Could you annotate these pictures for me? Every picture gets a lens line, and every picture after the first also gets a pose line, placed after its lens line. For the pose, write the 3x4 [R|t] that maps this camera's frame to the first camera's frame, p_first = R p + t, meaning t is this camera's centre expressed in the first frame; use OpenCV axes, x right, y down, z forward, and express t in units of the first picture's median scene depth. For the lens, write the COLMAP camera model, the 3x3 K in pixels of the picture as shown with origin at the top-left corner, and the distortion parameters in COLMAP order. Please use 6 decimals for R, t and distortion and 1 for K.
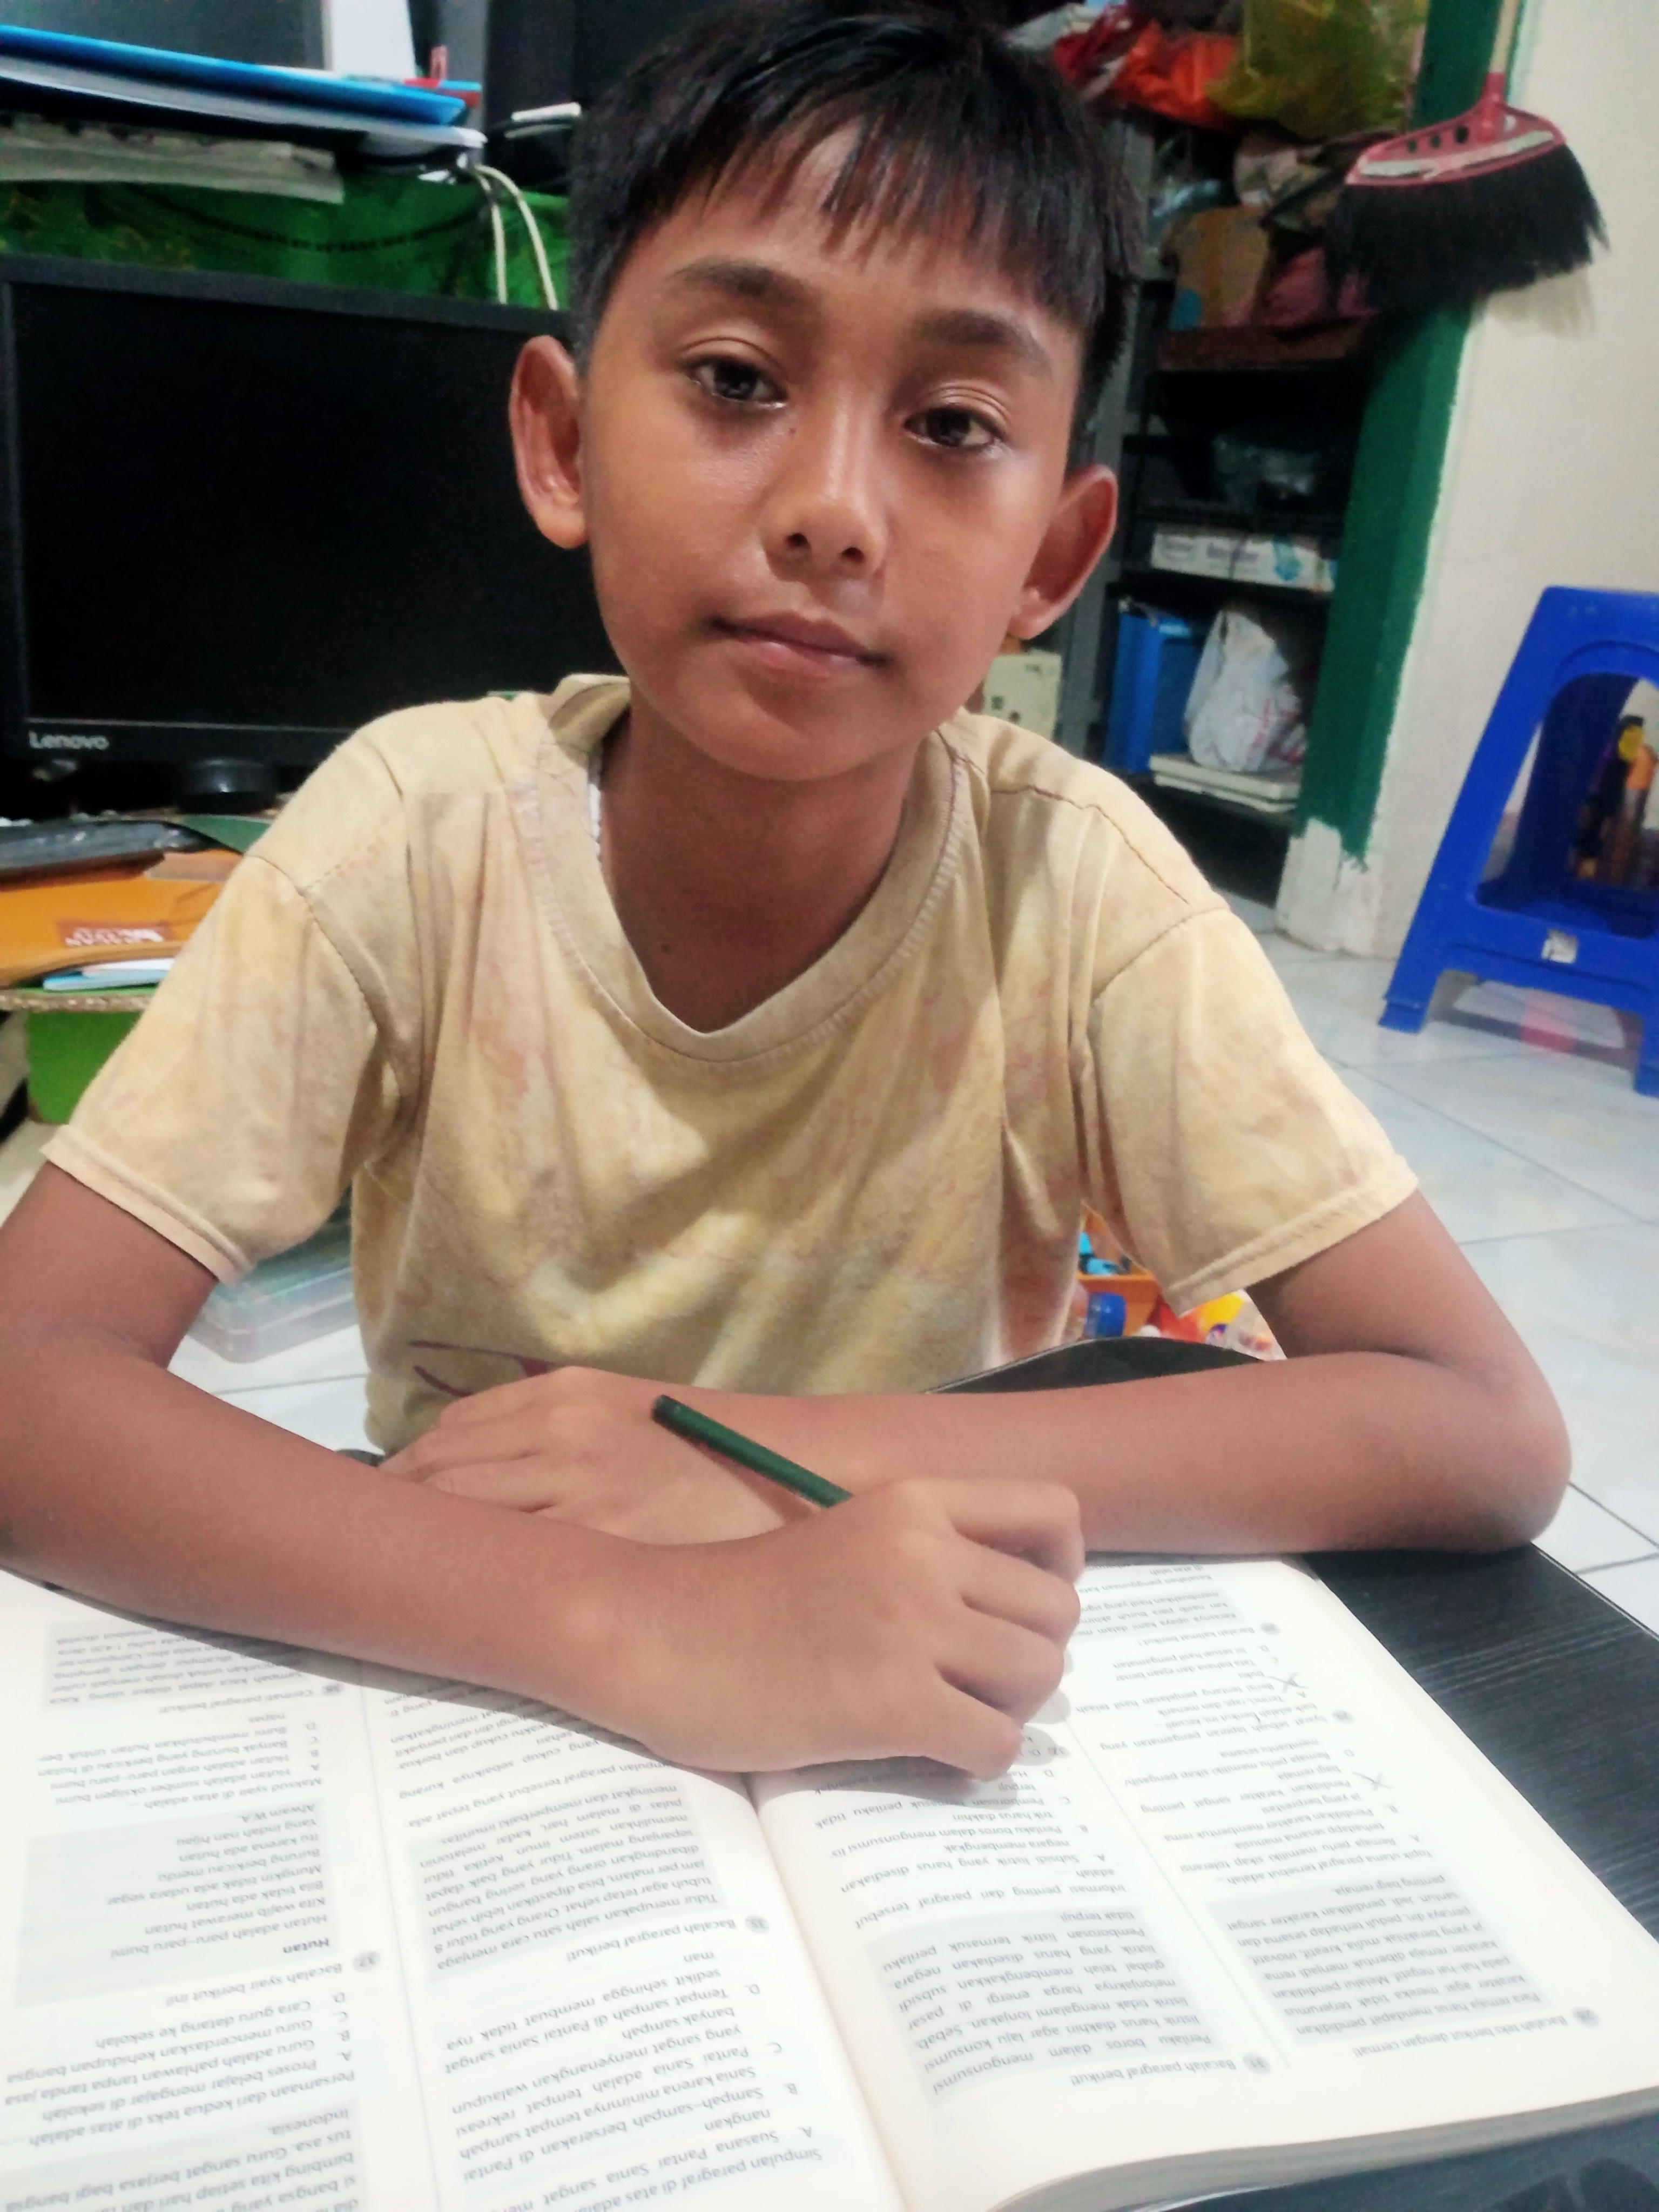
lens RADIAL K [[1811.3, 0, 822.5], [0, 1811.3, 1126.4], [0, 0, 1]] dist [0.008993, -0.061345]
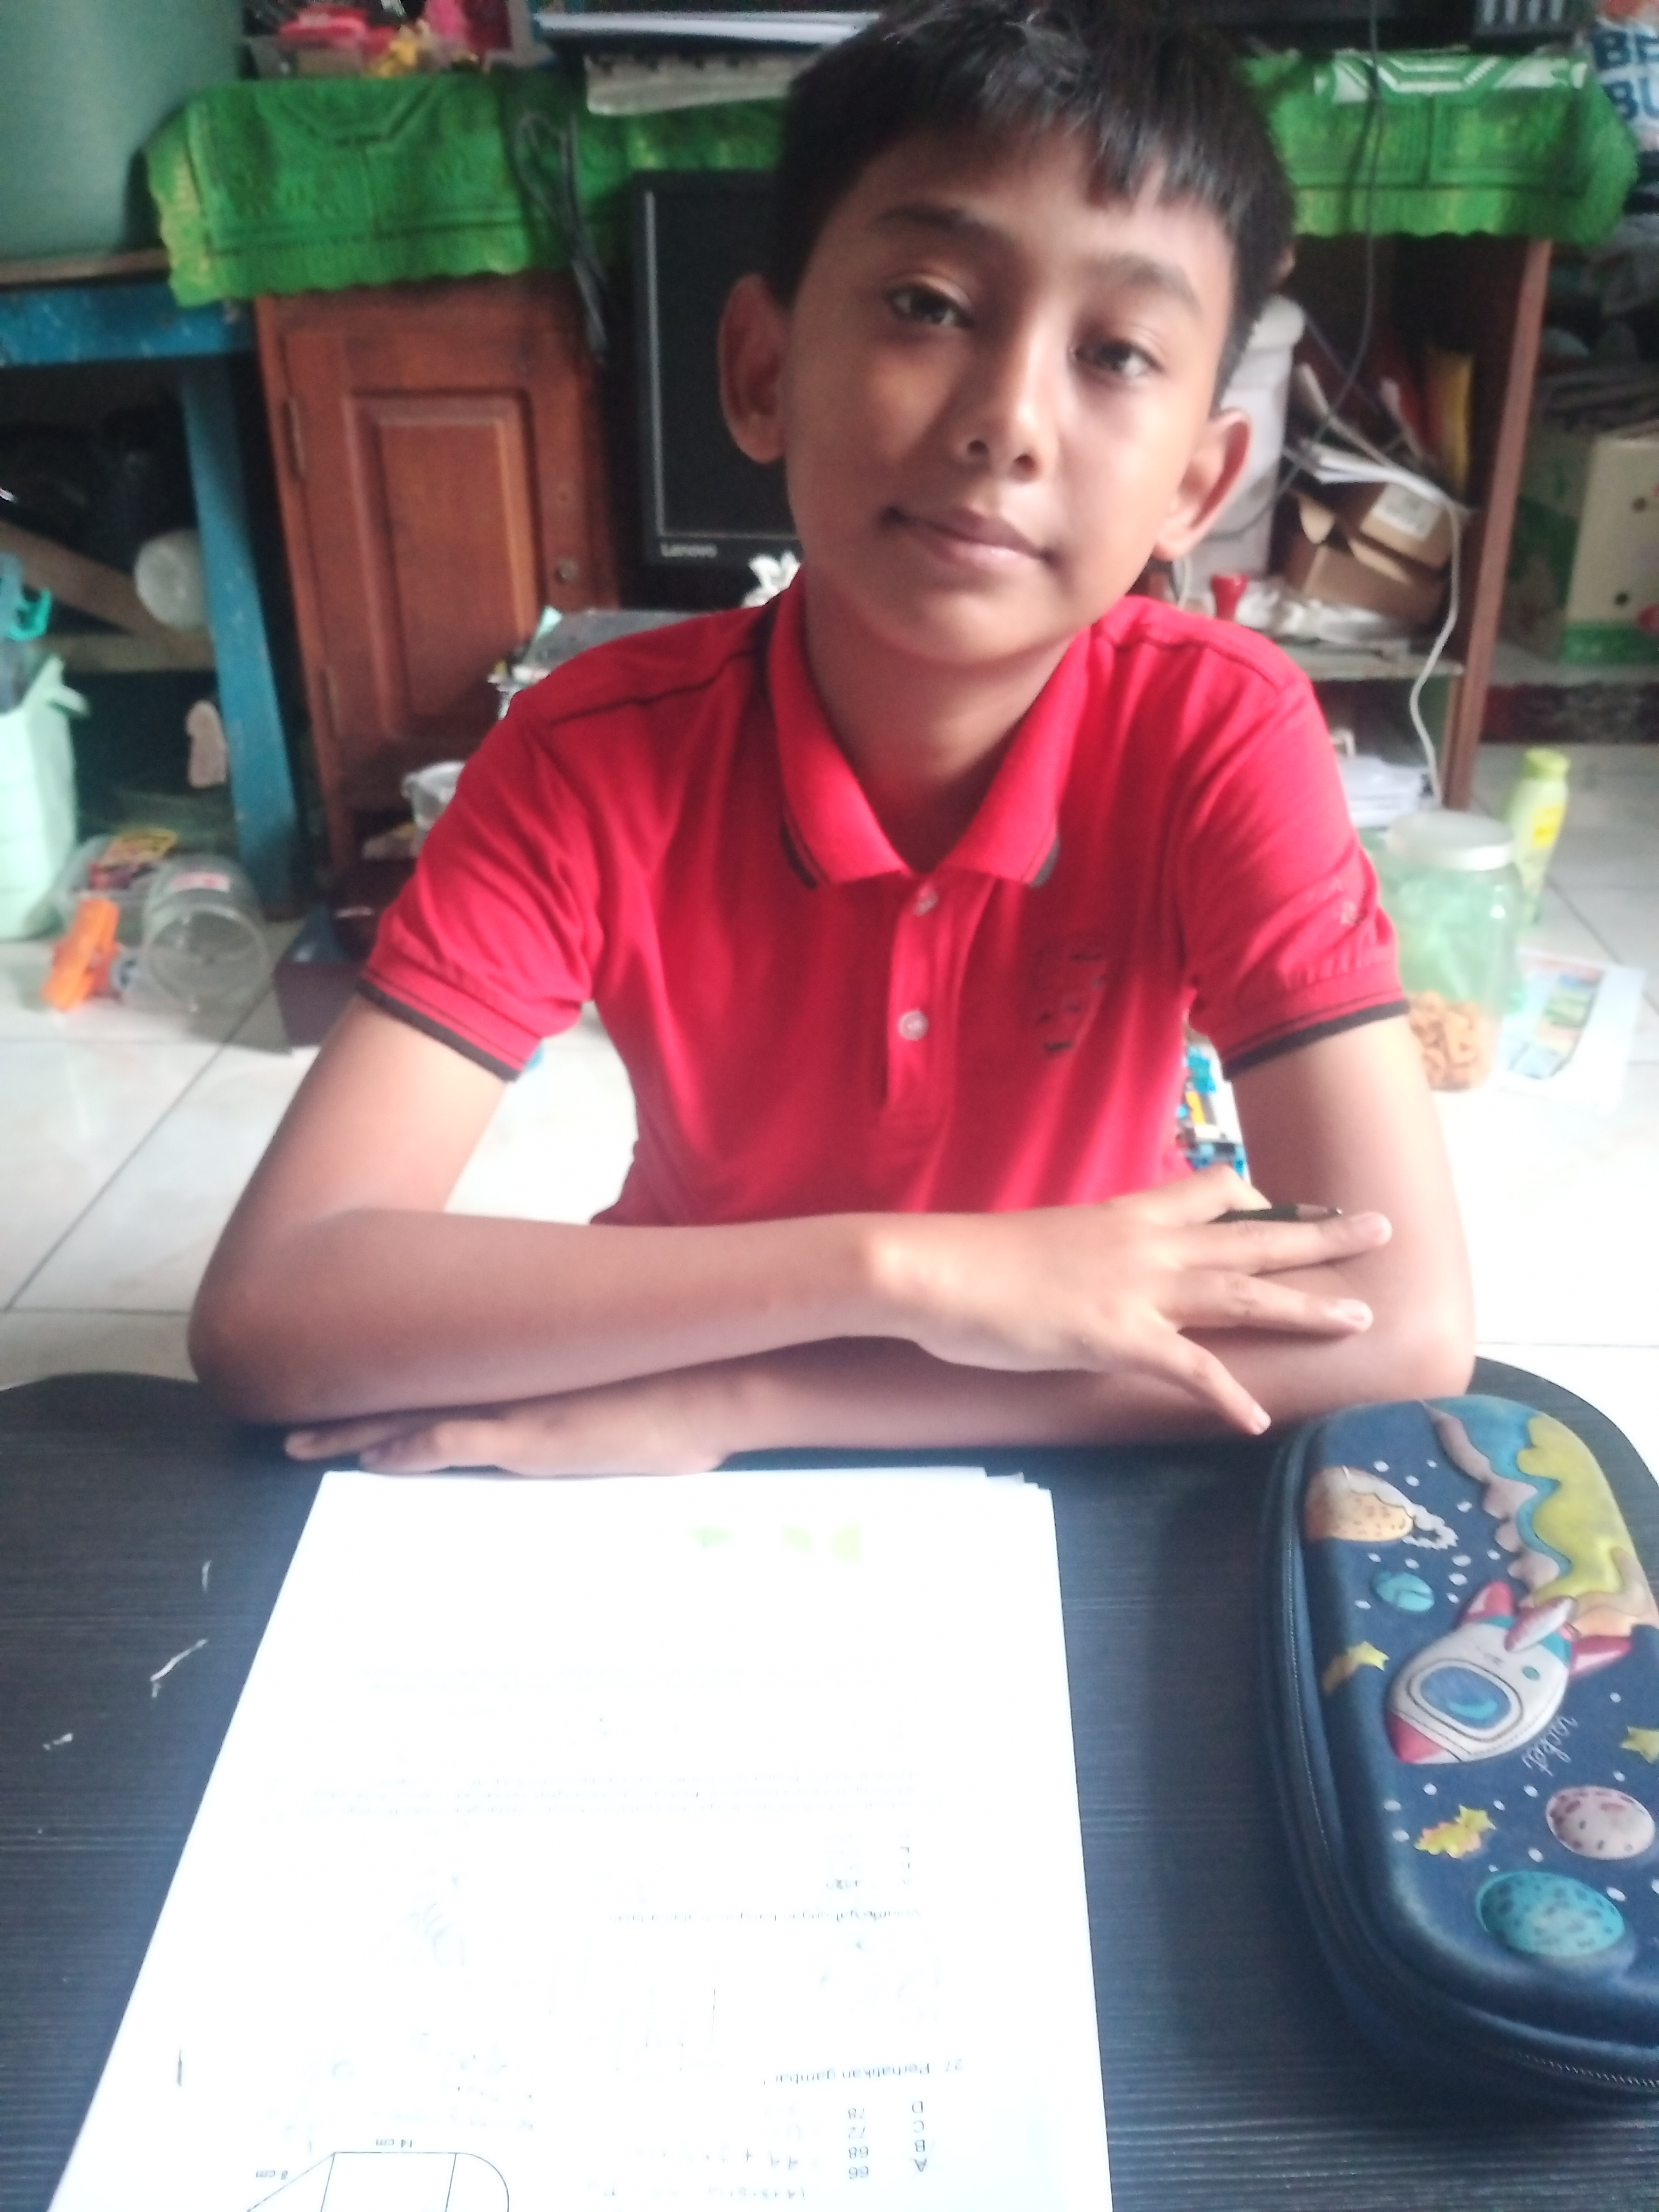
lens RADIAL K [[1811.3, 0, 834.6], [0, 1811.3, 1095.6], [0, 0, 1]] dist [0.008993, -0.061345]
pose [[0.897226, 0.113696, -0.426684, 0.132157], [-0.075615, 0.991570, 0.105216, 0.014958], [0.435050, -0.062138, 0.898260, -0.072366]]
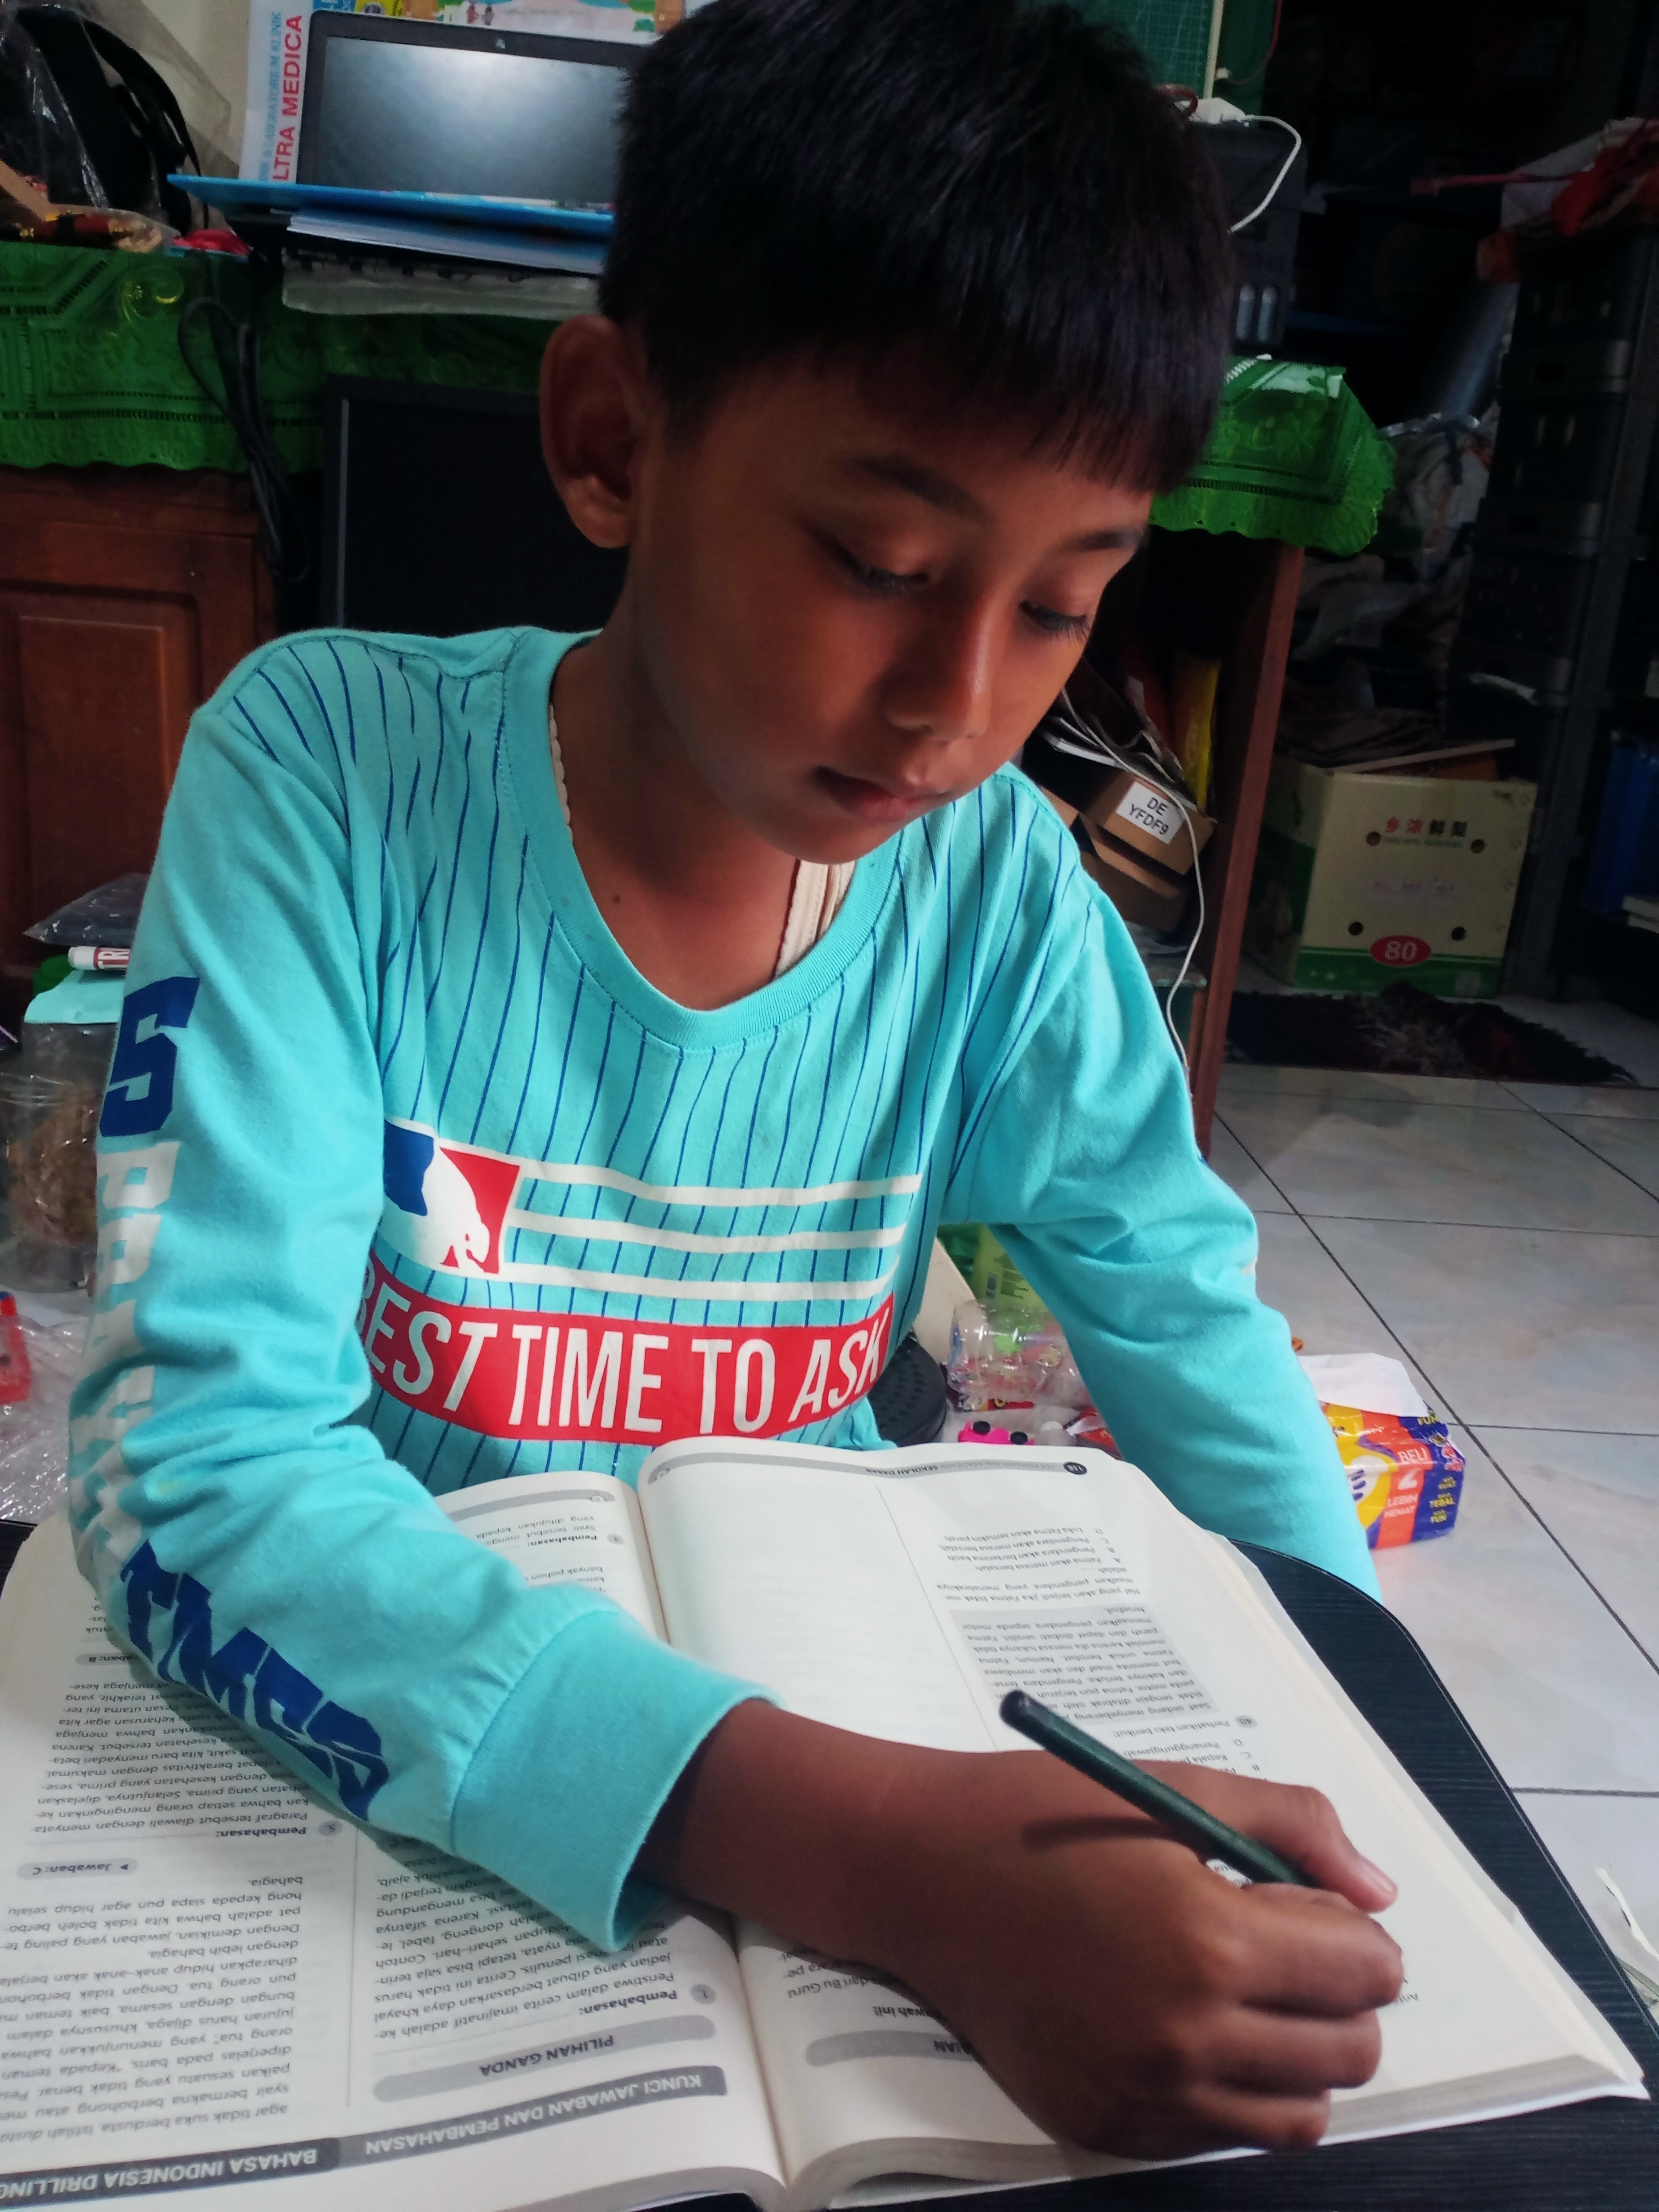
lens RADIAL K [[1811.3, 0, 819.3], [0, 1811.3, 1110.3], [0, 0, 1]] dist [0.008993, -0.061345]
pose [[0.938370, 0.111254, -0.327238, 0.122099], [-0.134240, 0.989764, -0.048440, 0.004353], [0.318500, 0.089383, 0.943699, 0.006993]]
